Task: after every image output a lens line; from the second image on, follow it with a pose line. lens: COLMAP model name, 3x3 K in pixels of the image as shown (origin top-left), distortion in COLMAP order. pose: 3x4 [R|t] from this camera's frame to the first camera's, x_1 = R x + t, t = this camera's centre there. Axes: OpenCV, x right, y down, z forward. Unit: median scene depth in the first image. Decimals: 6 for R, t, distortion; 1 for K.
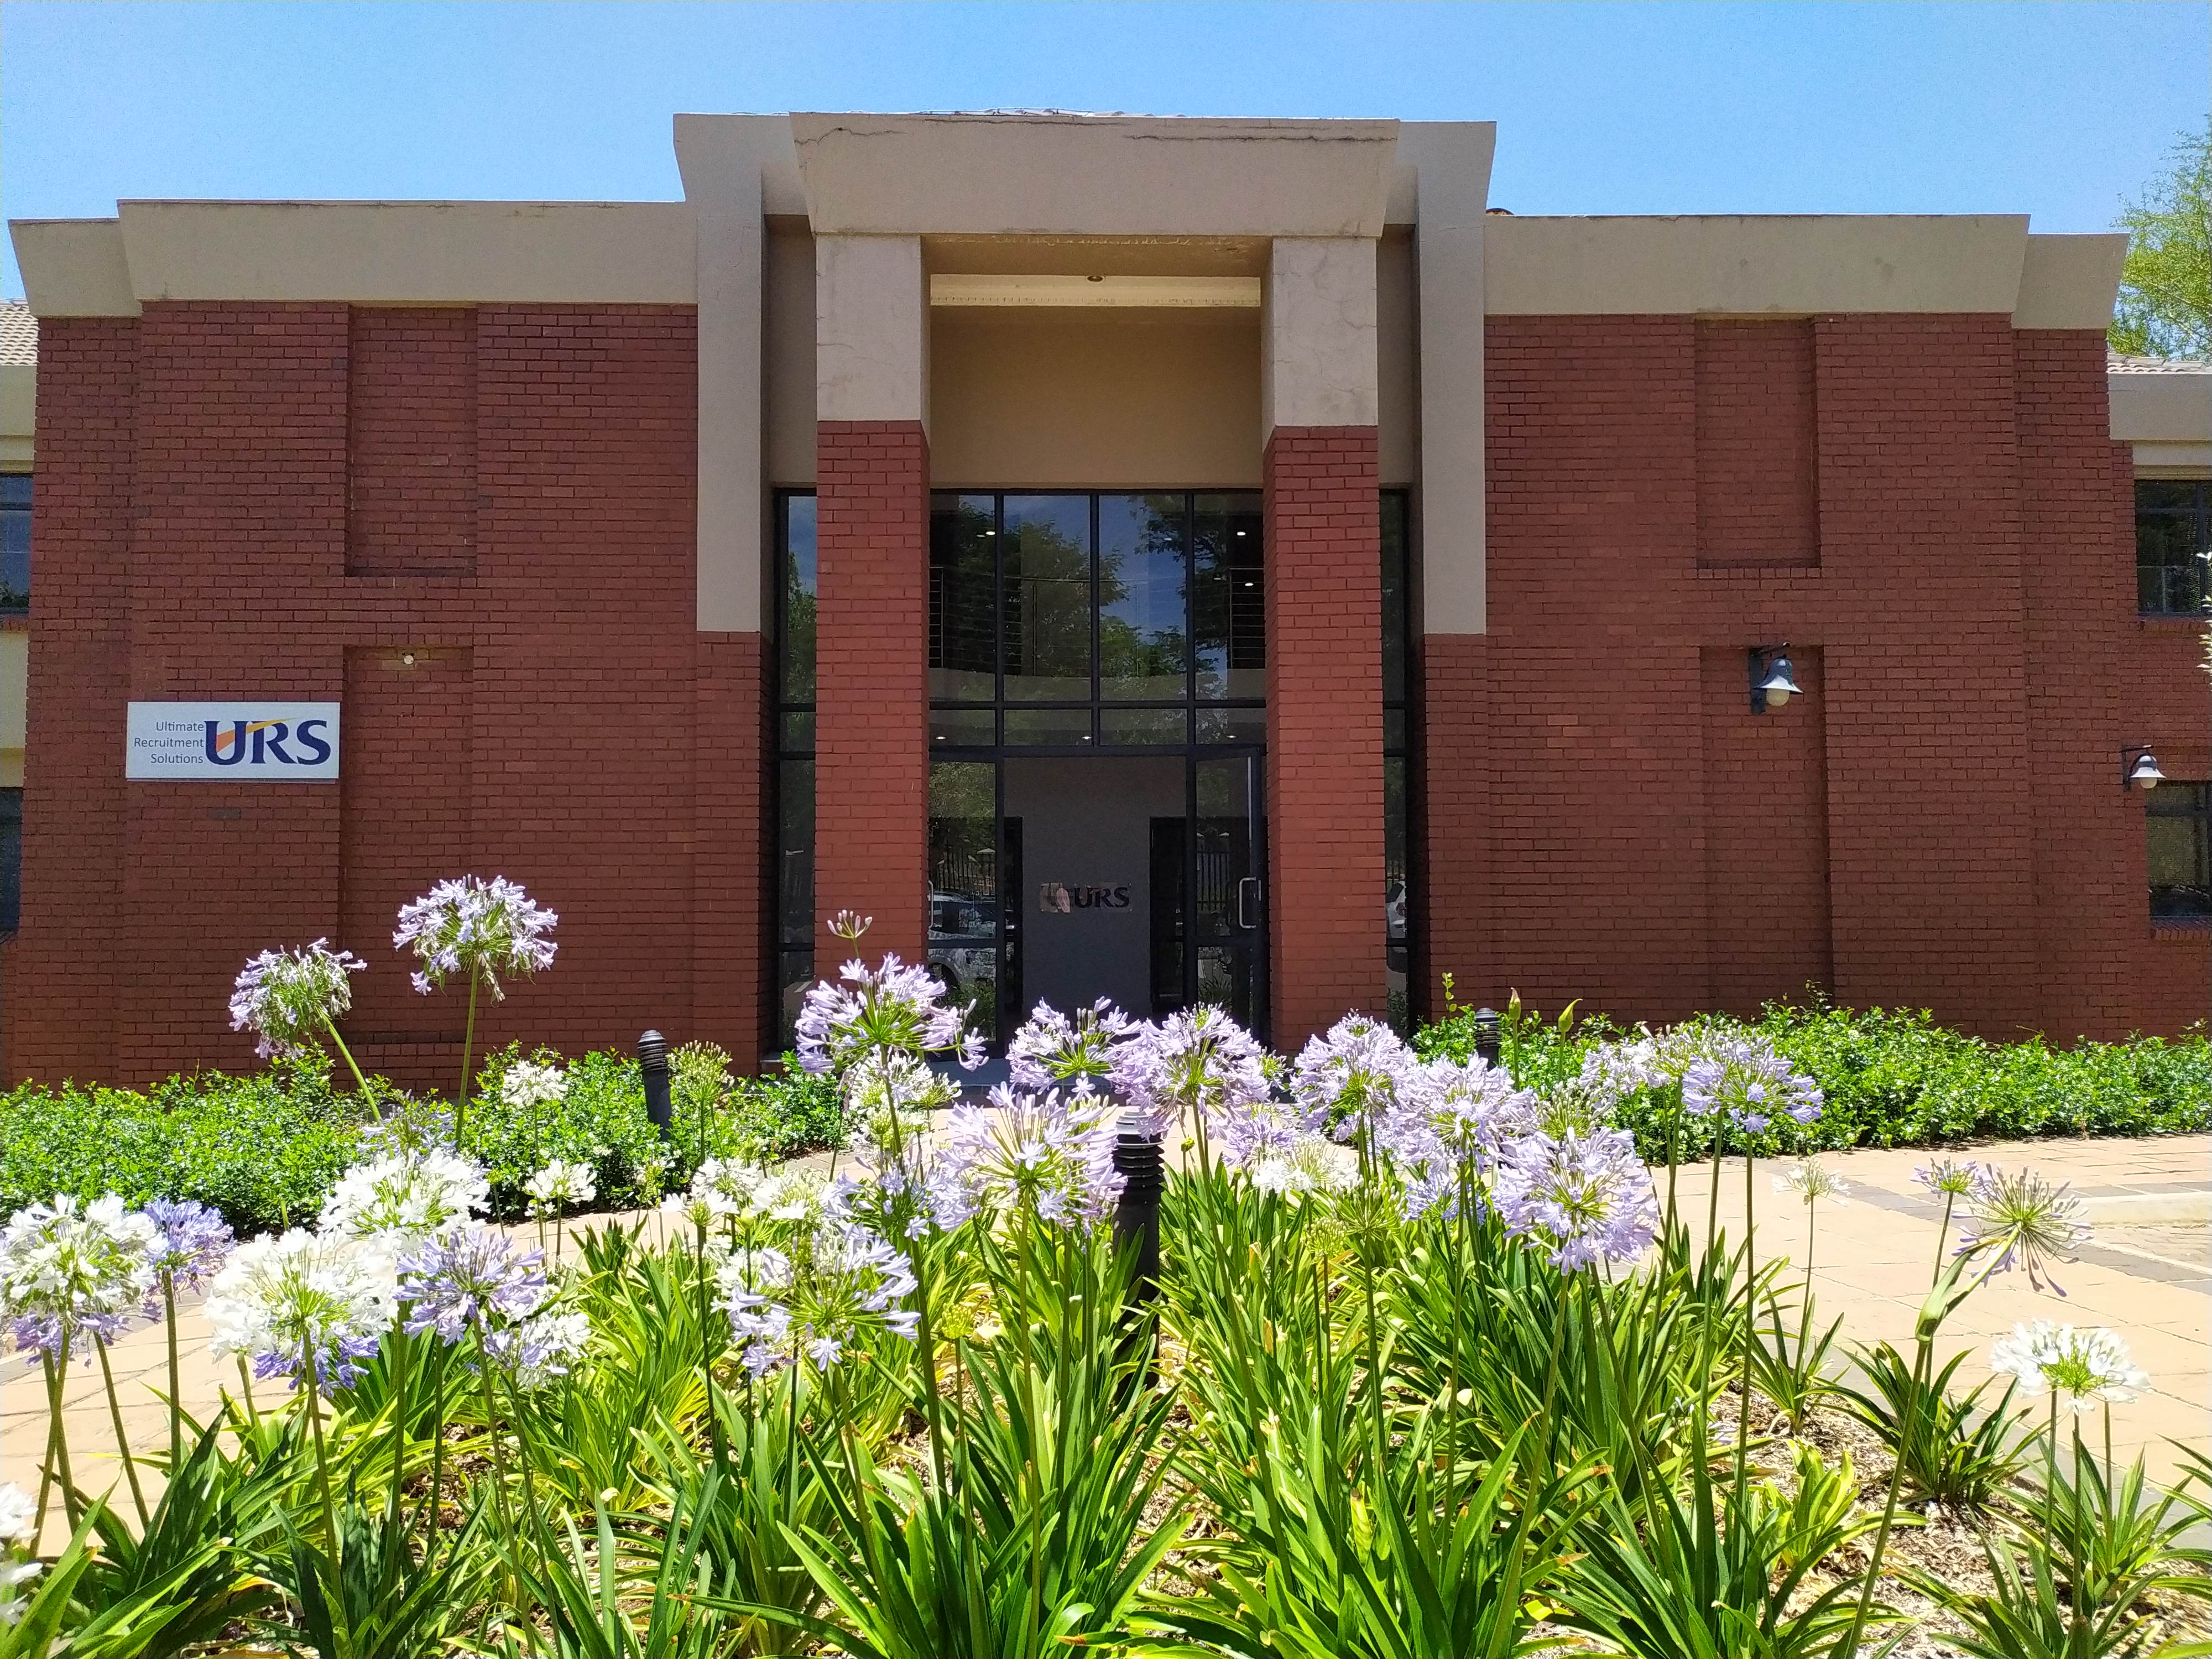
lens RADIAL K [[1642.3, 0, 1103.3], [0, 1642.3, 831.7], [0, 0, 1]] dist [0.071426, -0.091368]
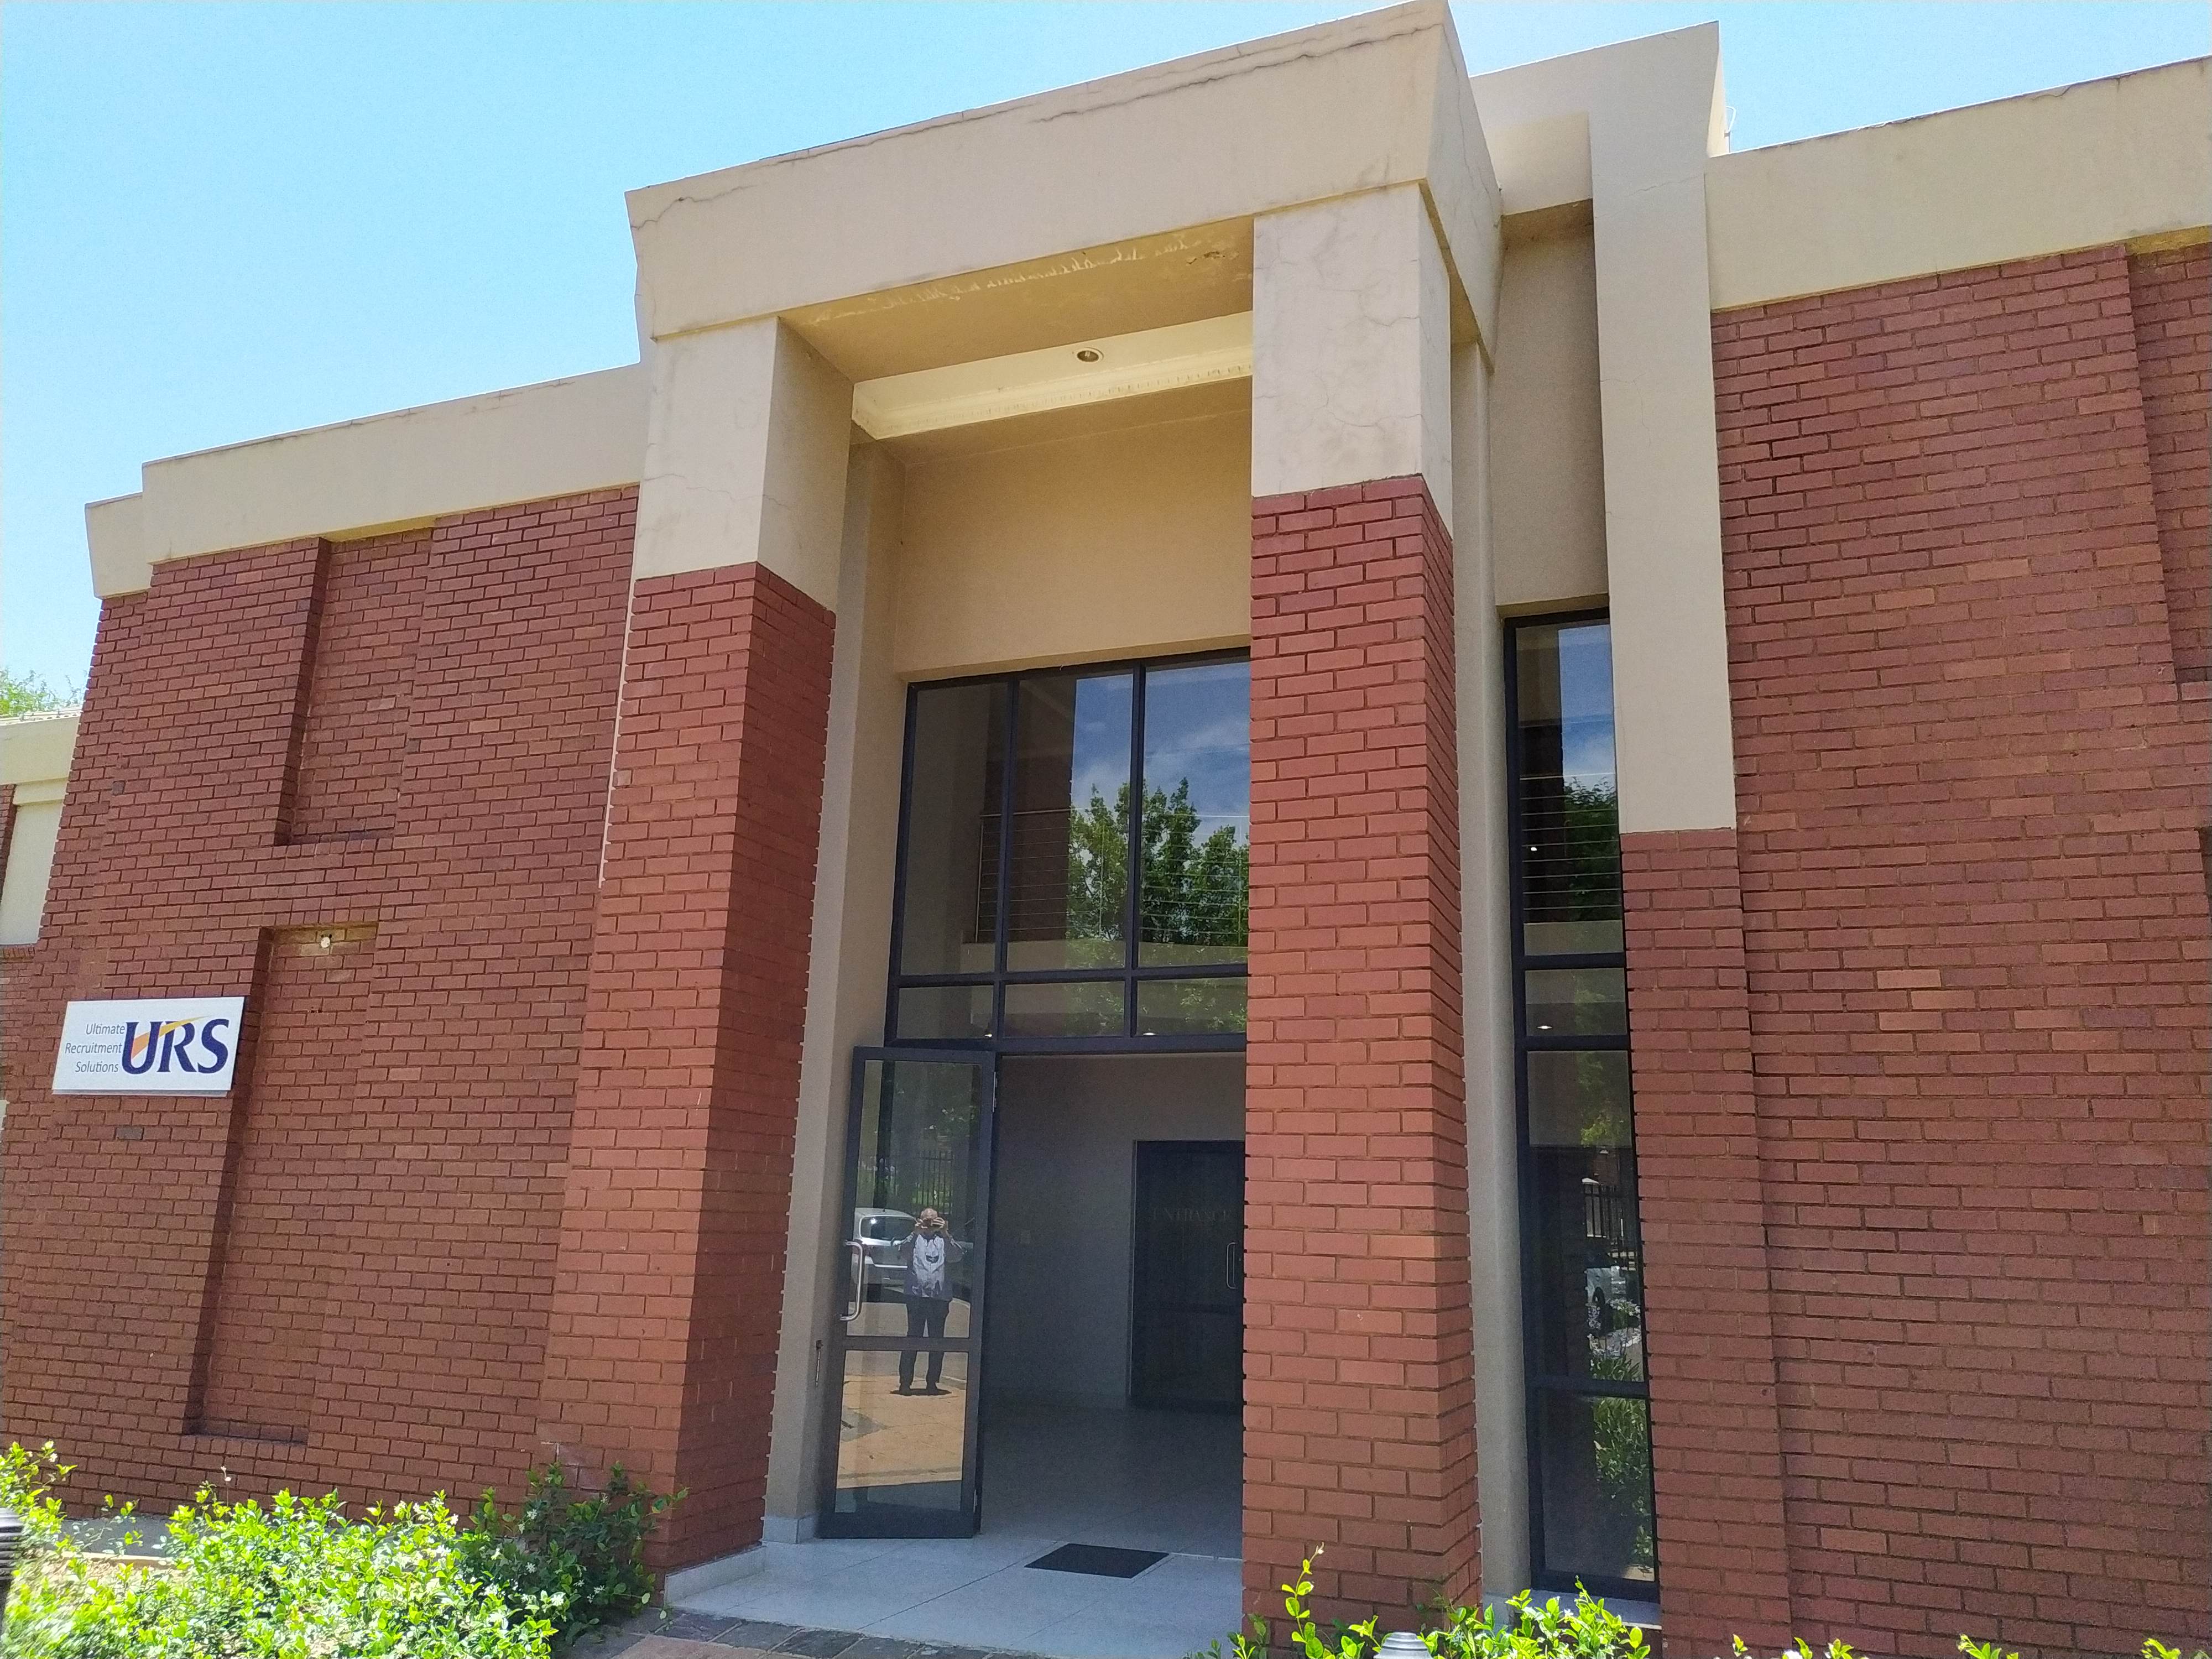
lens RADIAL K [[1642.3, 0, 1103.3], [0, 1642.3, 831.7], [0, 0, 1]] dist [0.071426, -0.091368]
pose [[0.917526, -0.061091, -0.392954, 0.256713], [-0.013419, 0.982811, -0.184126, -0.012148], [0.397448, 0.174213, 0.900935, 0.410616]]
